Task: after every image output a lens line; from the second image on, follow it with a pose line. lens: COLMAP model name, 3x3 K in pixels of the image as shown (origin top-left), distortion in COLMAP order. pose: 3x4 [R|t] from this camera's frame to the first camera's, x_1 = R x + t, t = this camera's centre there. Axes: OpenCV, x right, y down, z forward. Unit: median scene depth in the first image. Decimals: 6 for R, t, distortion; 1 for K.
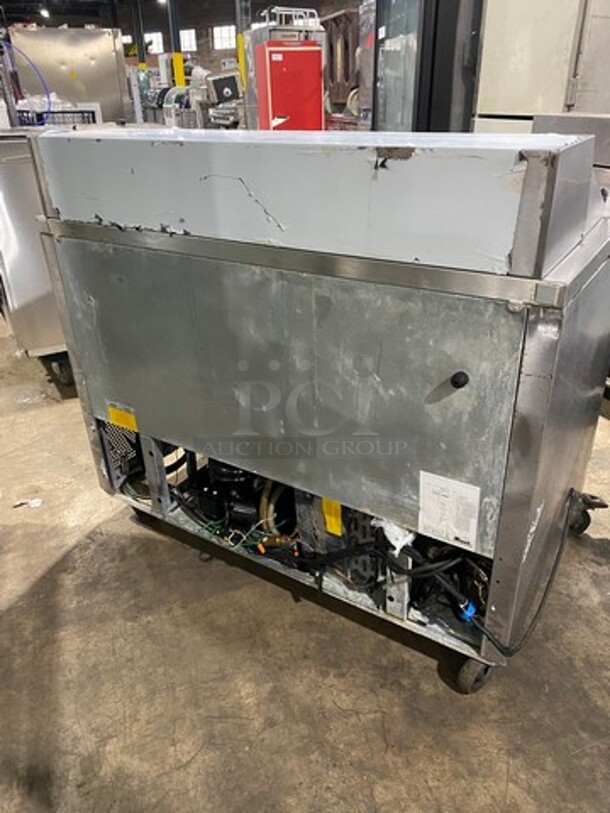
lens RADIAL K [[613.9, 0, 307.6], [0, 613.9, 409.5], [0, 0, 1]] dist [0.023819, -0.019830]
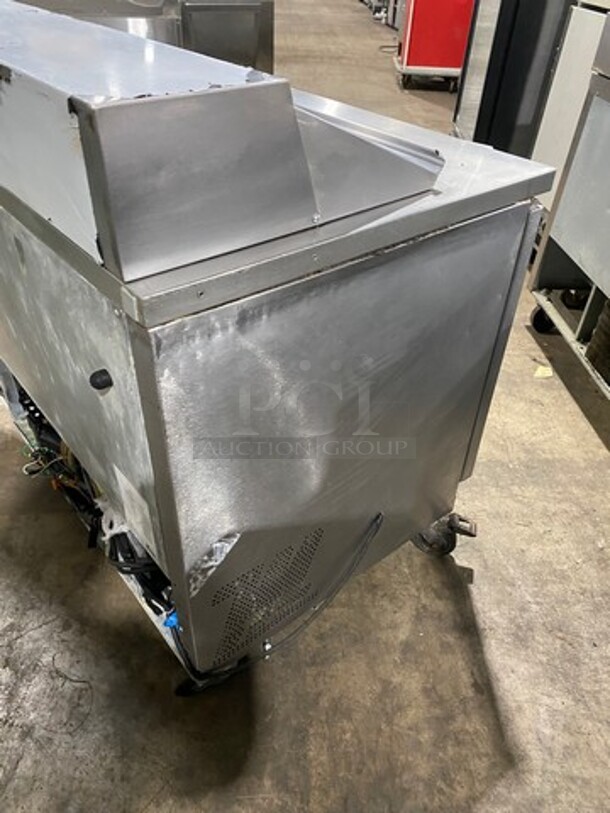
lens RADIAL K [[613.9, 0, 302.2], [0, 613.9, 403.9], [0, 0, 1]] dist [0.023819, -0.019830]
pose [[0.949581, 0.226908, -0.216355, 0.402289], [-0.186026, 0.963249, 0.193765, -0.134102], [0.252371, -0.143748, 0.956894, 0.164088]]
